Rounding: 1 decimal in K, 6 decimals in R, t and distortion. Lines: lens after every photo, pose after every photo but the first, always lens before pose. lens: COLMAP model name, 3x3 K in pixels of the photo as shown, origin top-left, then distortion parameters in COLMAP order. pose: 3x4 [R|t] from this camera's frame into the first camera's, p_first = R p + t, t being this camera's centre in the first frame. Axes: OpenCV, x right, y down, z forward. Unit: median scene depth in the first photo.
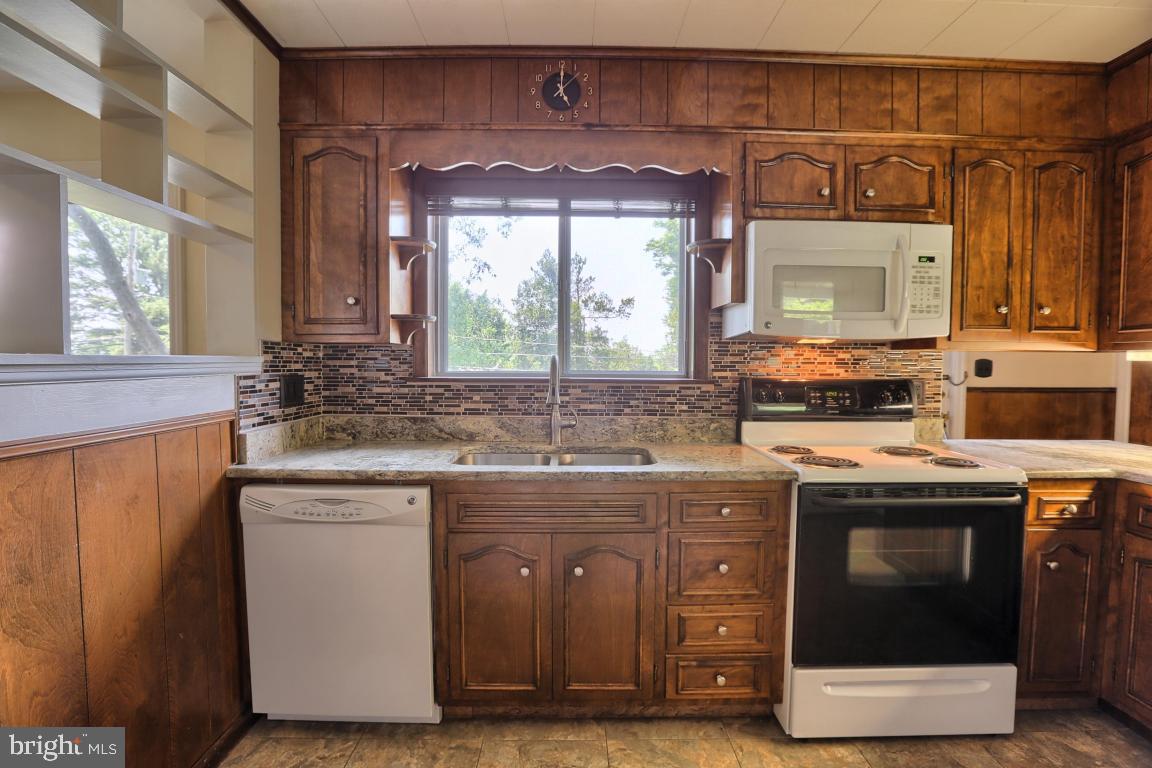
lens RADIAL K [[520.8, 0, 576.7], [0, 520.8, 383.0], [0, 0, 1]] dist [-0.055039, 0.017344]
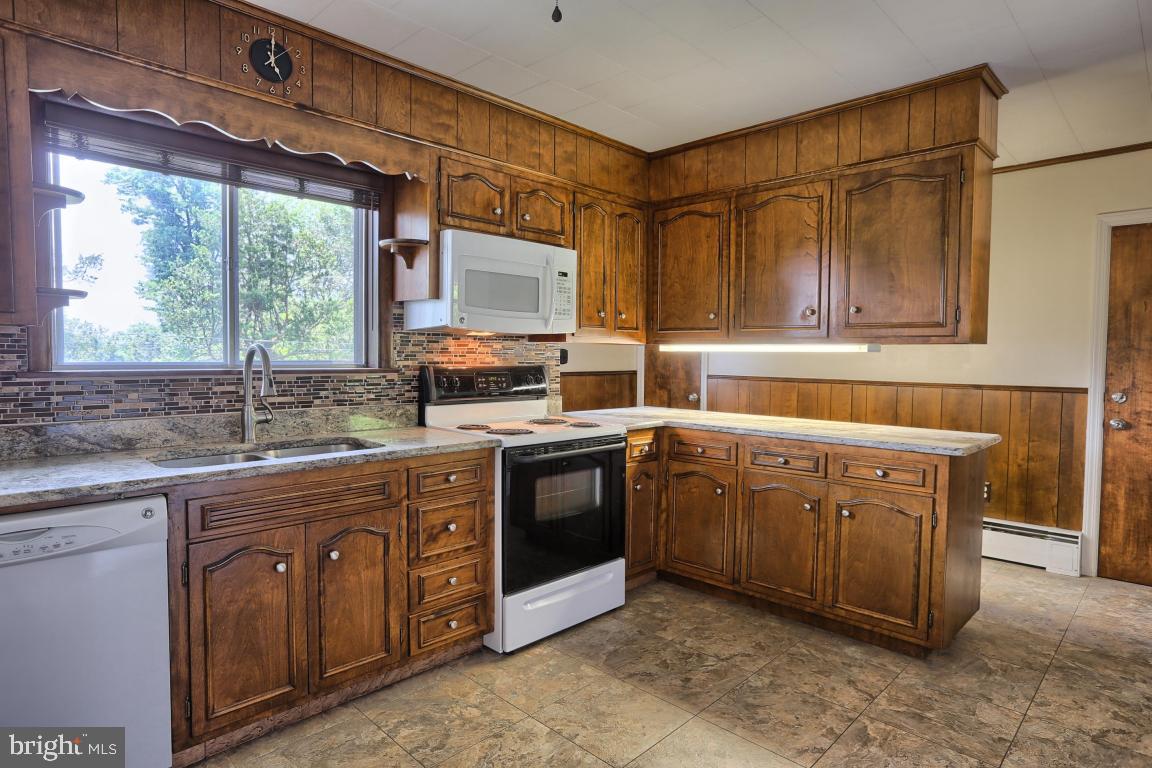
lens RADIAL K [[637.8, 0, 576.0], [0, 637.8, 384.0], [0, 0, 1]] dist [-0.050375, 0.027848]
pose [[0.708973, -0.032282, 0.704496, -0.456123], [0.023562, 0.999478, 0.022087, 0.006433], [-0.704842, 0.000940, 0.709364, -0.197649]]
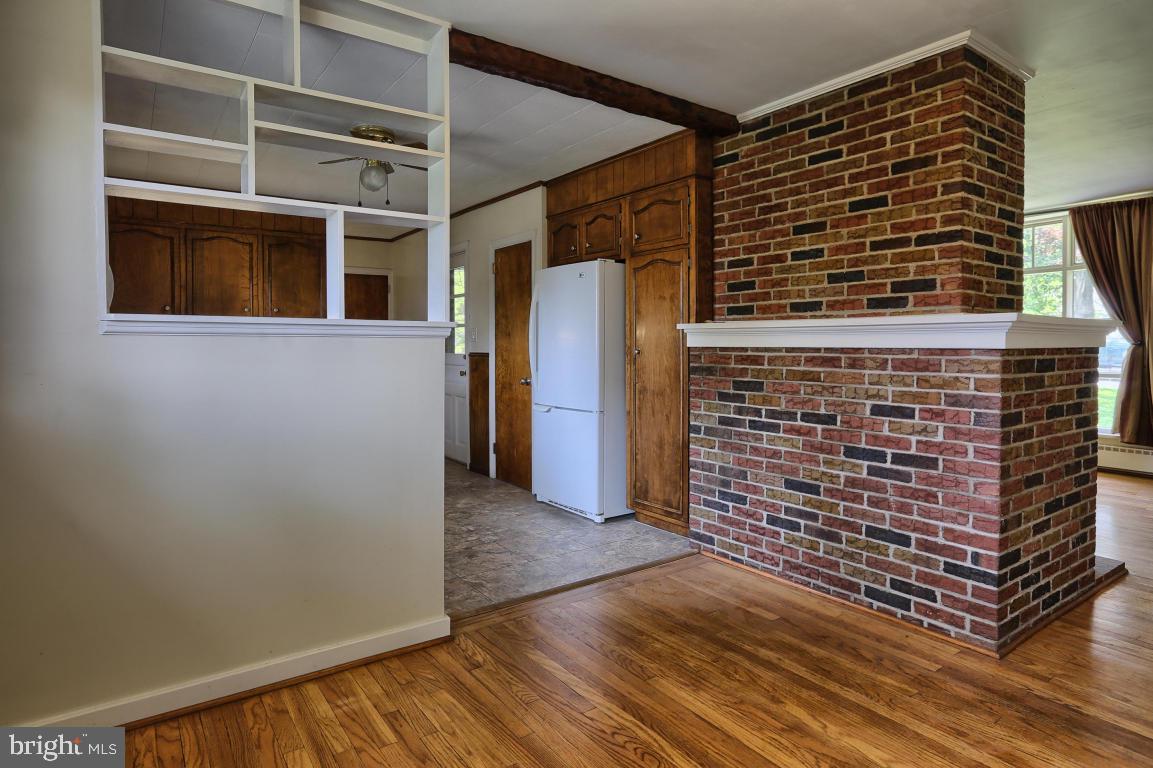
lens RADIAL K [[643.6, 0, 582.0], [0, 643.6, 345.0], [0, 0, 1]] dist [0.039168, -0.036107]
pose [[-0.582531, -0.002638, 0.812804, -1.945589], [0.036130, 0.998922, 0.029136, -0.005213], [-0.812005, 0.046339, -0.581808, 0.938974]]
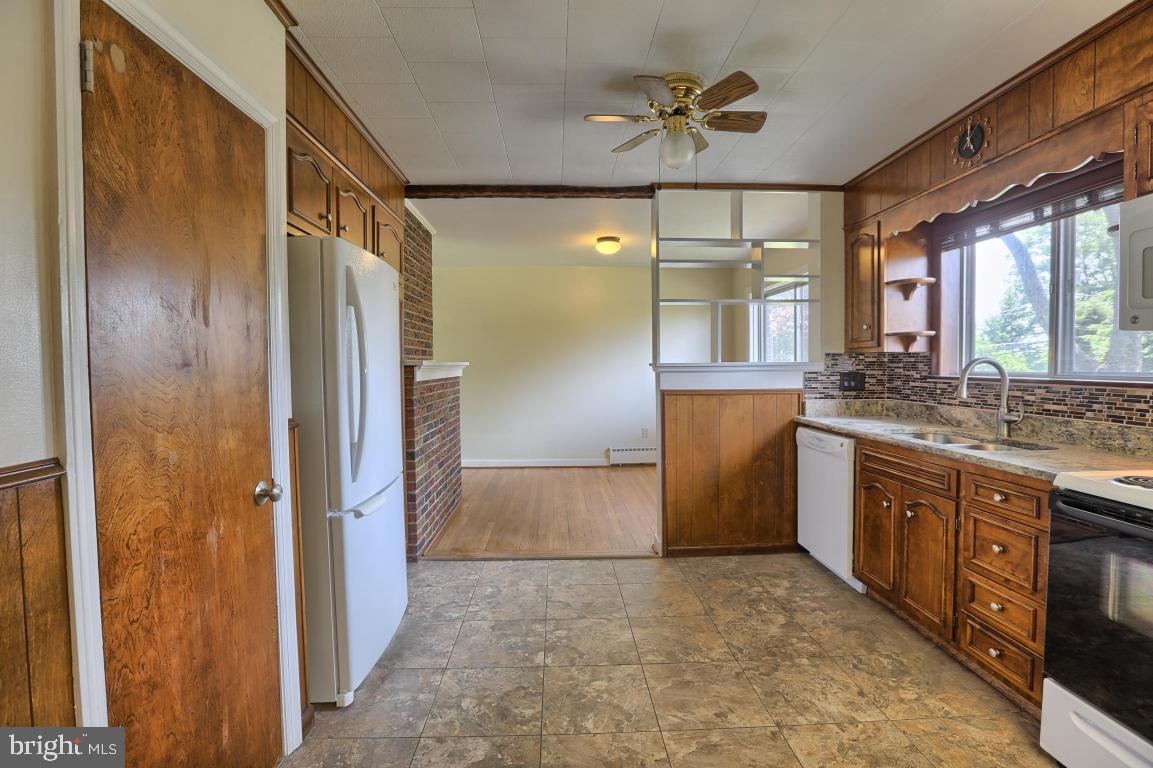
lens RADIAL K [[521.2, 0, 577.2], [0, 521.2, 383.0], [0, 0, 1]] dist [-0.055039, 0.017344]
pose [[0.031035, 0.029407, -0.999086, 1.152646], [-0.033256, 0.999044, 0.028373, 0.001323], [0.998965, 0.032345, 0.031983, 0.044228]]
